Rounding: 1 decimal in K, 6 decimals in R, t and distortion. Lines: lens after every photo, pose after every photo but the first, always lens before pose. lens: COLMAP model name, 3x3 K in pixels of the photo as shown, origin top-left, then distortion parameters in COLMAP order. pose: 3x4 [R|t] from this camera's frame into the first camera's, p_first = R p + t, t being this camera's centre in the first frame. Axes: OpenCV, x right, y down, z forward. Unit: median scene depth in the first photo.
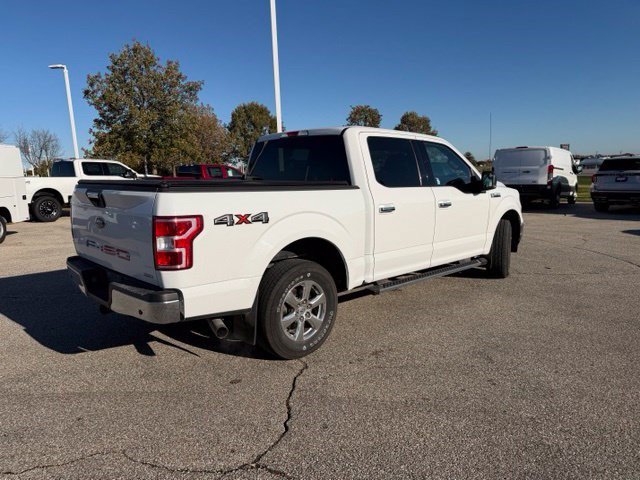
lens RADIAL K [[453.3, 0, 315.1], [0, 453.3, 236.2], [0, 0, 1]] dist [0.073327, -0.103634]
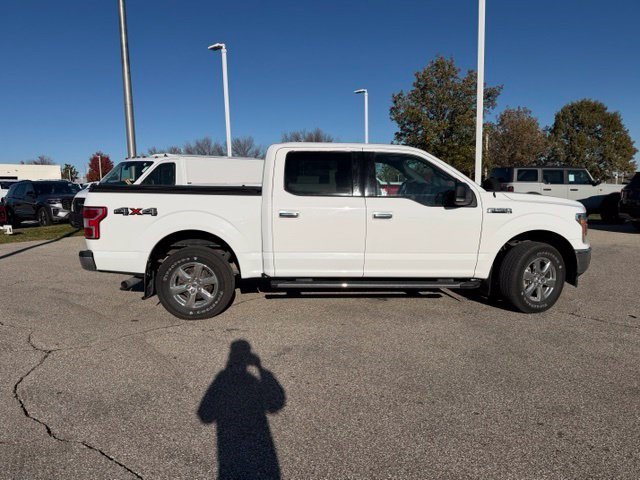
lens RADIAL K [[453.3, 0, 315.1], [0, 453.3, 236.2], [0, 0, 1]] dist [0.073327, -0.103634]
pose [[0.749064, 0.092164, -0.656056, 0.936407], [-0.101233, 0.994570, 0.024134, -0.039154], [0.654718, 0.048336, 0.754326, 0.188163]]
